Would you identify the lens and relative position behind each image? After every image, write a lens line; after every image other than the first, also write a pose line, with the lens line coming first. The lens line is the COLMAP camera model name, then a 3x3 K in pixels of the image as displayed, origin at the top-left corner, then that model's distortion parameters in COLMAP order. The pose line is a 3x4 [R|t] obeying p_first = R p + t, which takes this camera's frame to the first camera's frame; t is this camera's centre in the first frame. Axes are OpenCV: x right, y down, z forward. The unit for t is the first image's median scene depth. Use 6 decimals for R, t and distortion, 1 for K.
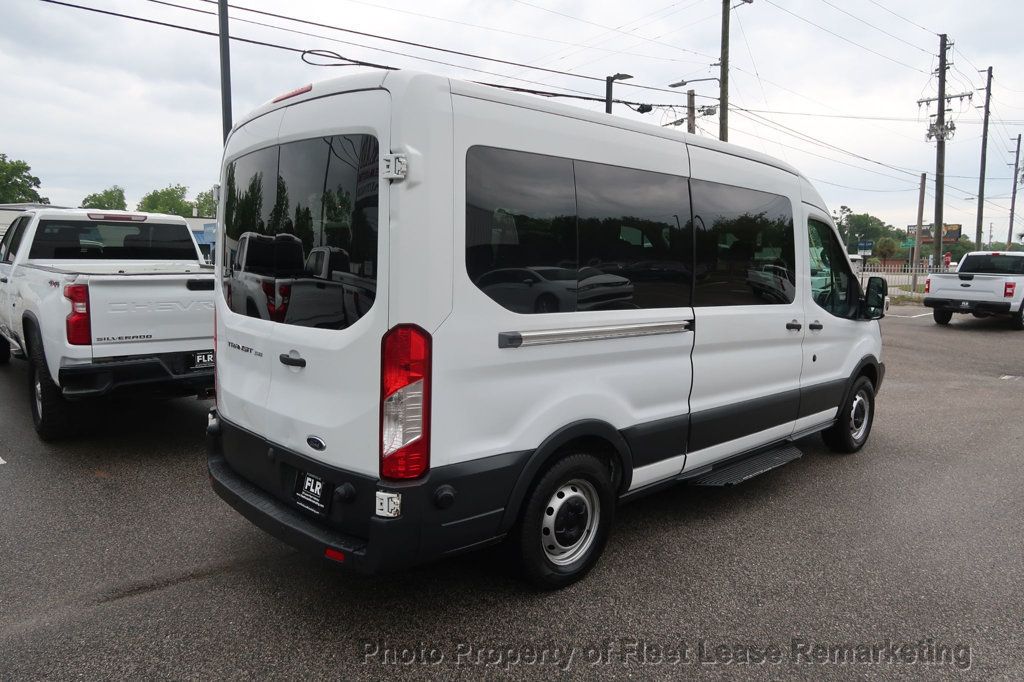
lens RADIAL K [[713.7, 0, 512.0], [0, 713.7, 341.0], [0, 0, 1]] dist [-0.017491, 0.006291]
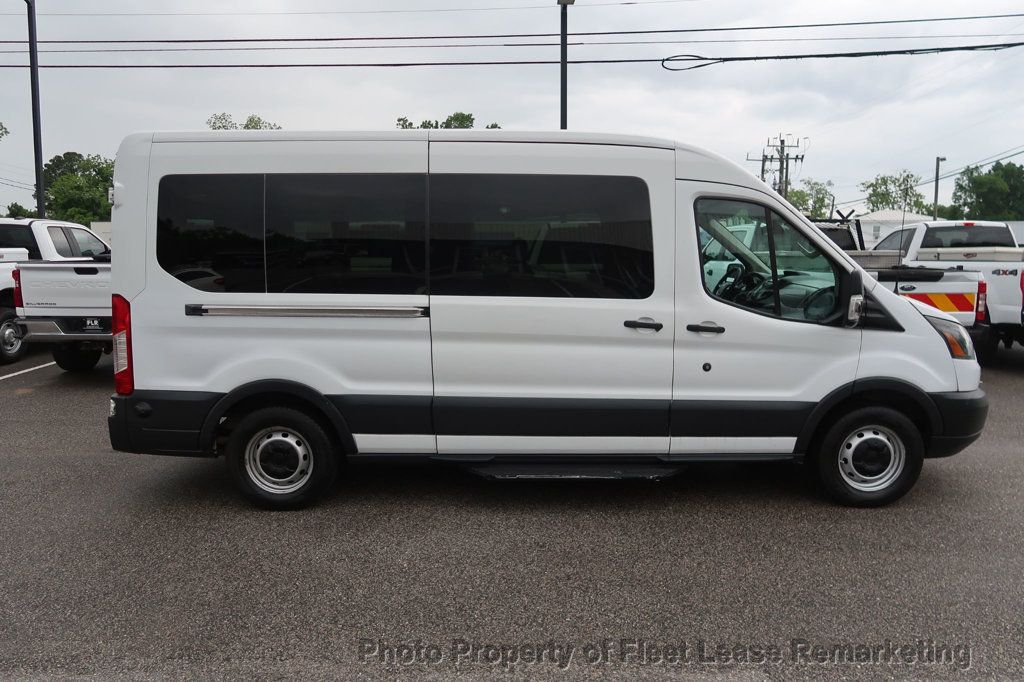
lens RADIAL K [[713.7, 0, 512.0], [0, 713.7, 341.0], [0, 0, 1]] dist [-0.017491, 0.006291]
pose [[0.720153, 0.065952, -0.690674, 1.079061], [-0.069312, 0.997331, 0.022963, -0.012254], [0.690345, 0.031335, 0.722802, 0.322263]]
